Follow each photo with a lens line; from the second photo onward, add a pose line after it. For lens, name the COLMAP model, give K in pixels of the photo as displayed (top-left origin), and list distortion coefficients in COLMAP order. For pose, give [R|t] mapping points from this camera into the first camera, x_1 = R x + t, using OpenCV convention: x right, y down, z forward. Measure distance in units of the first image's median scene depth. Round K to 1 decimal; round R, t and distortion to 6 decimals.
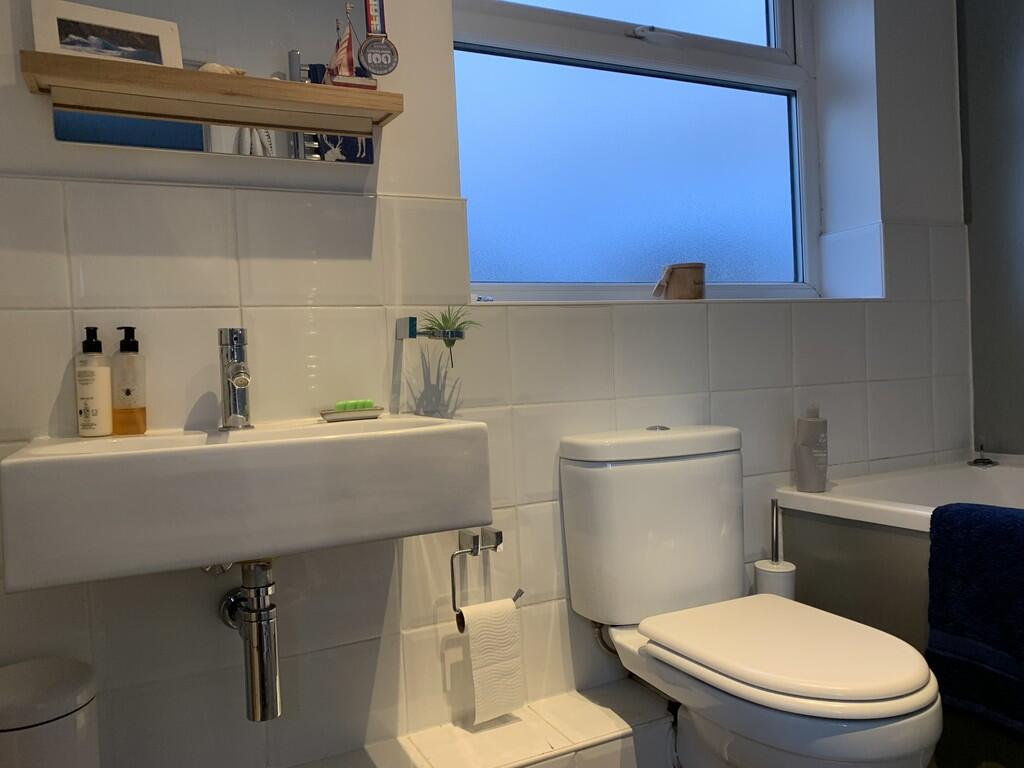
lens RADIAL K [[792.7, 0, 512.0], [0, 792.7, 384.0], [0, 0, 1]] dist [0.021770, -0.034916]
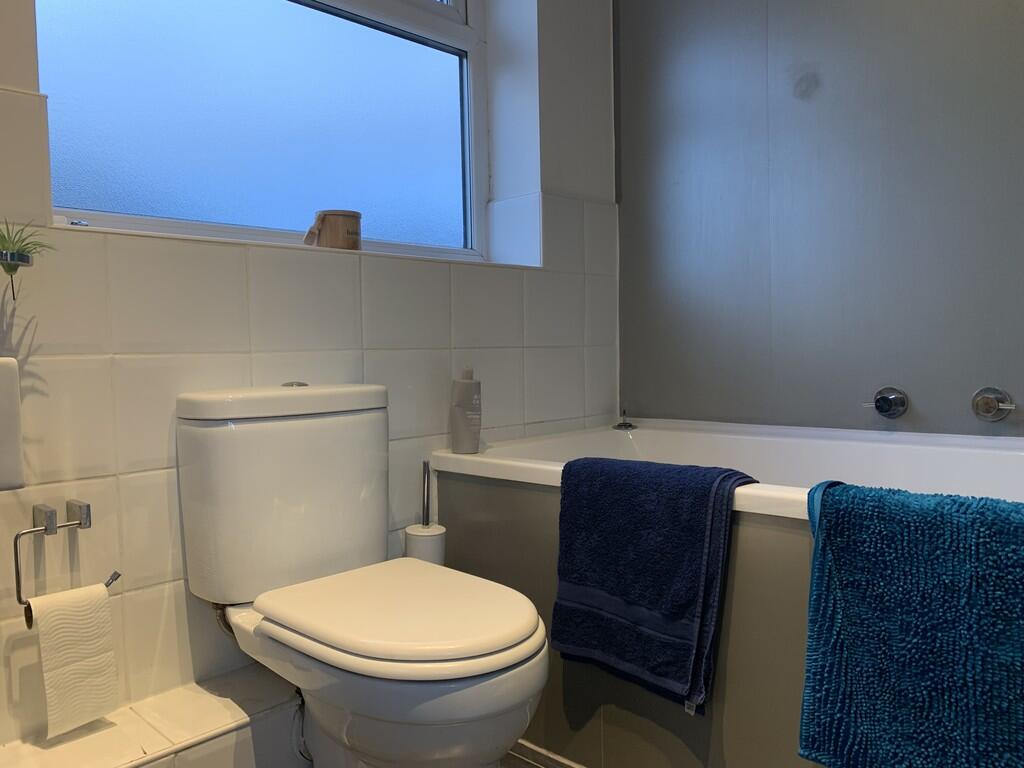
lens RADIAL K [[792.7, 0, 512.0], [0, 792.7, 384.0], [0, 0, 1]] dist [0.021770, -0.034916]
pose [[0.936832, 0.012284, 0.349563, 0.100588], [-0.020396, 0.999601, 0.019535, 0.032967], [-0.349184, -0.025430, 0.936709, 0.065839]]
